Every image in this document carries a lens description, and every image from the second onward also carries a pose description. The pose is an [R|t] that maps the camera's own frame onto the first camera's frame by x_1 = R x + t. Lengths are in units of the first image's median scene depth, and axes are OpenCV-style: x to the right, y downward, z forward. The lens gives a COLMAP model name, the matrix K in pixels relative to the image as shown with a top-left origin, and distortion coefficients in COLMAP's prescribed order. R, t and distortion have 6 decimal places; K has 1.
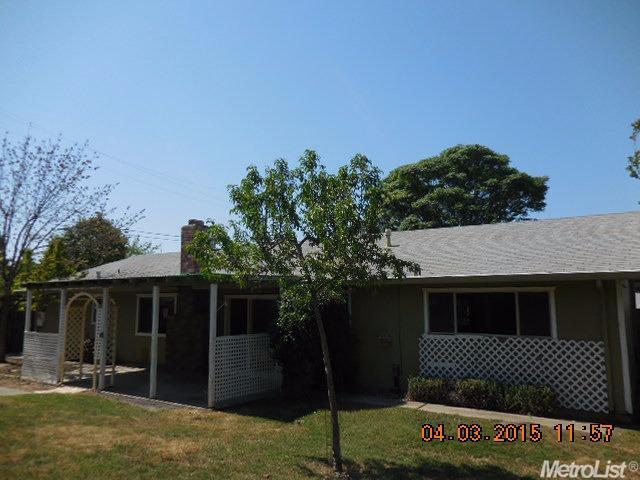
lens RADIAL K [[482.8, 0, 323.0], [0, 482.8, 238.7], [0, 0, 1]] dist [0.005955, 0.006121]
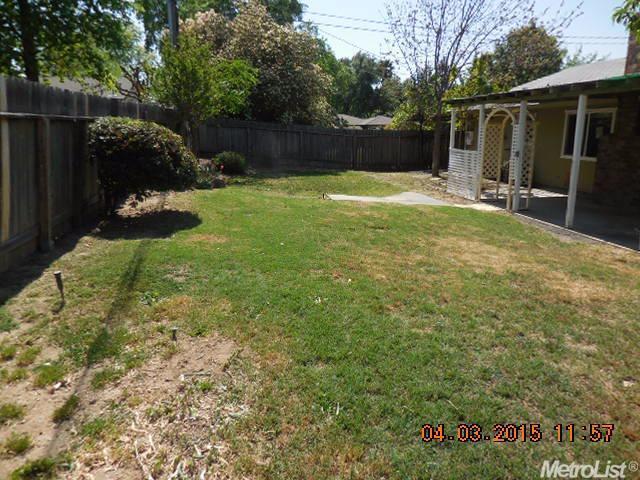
lens RADIAL K [[482.8, 0, 323.0], [0, 482.8, 238.7], [0, 0, 1]] dist [0.005955, 0.006121]
pose [[0.665899, 0.168572, -0.726748, -0.008125], [0.095403, 0.946899, 0.307052, 0.033086], [0.739917, -0.273800, 0.614456, 0.113910]]
